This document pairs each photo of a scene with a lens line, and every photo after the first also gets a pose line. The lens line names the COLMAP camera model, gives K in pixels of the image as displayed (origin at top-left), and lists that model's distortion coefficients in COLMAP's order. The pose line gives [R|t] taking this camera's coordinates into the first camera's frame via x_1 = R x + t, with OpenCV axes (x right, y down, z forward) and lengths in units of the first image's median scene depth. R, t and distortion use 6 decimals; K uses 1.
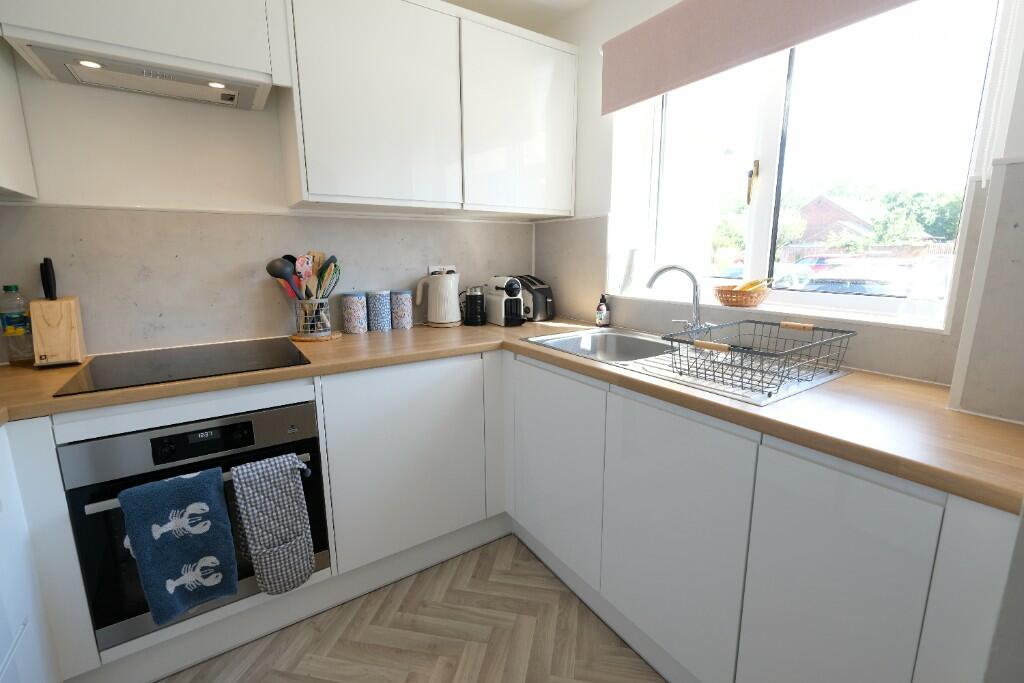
lens RADIAL K [[445.8, 0, 509.7], [0, 445.8, 335.6], [0, 0, 1]] dist [-0.003403, 0.000056]
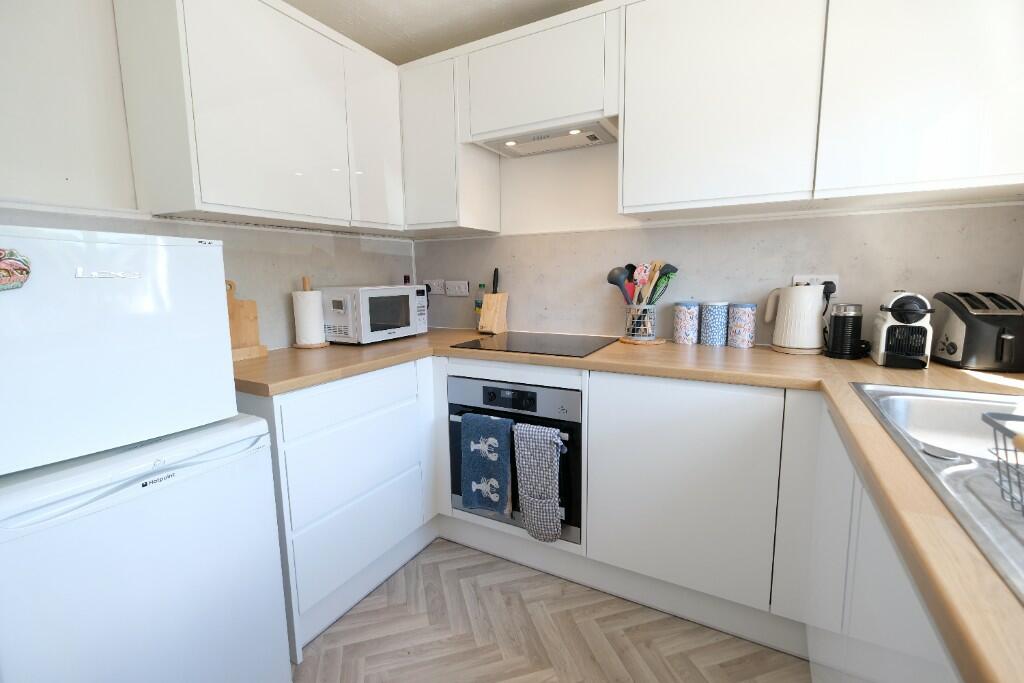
lens RADIAL K [[445.8, 0, 509.7], [0, 445.8, 335.6], [0, 0, 1]] dist [-0.003403, 0.000056]
pose [[0.462405, 0.118996, -0.878648, 0.382483], [-0.151143, 0.987029, 0.054133, -0.021617], [0.873692, 0.107771, 0.474392, 0.246496]]
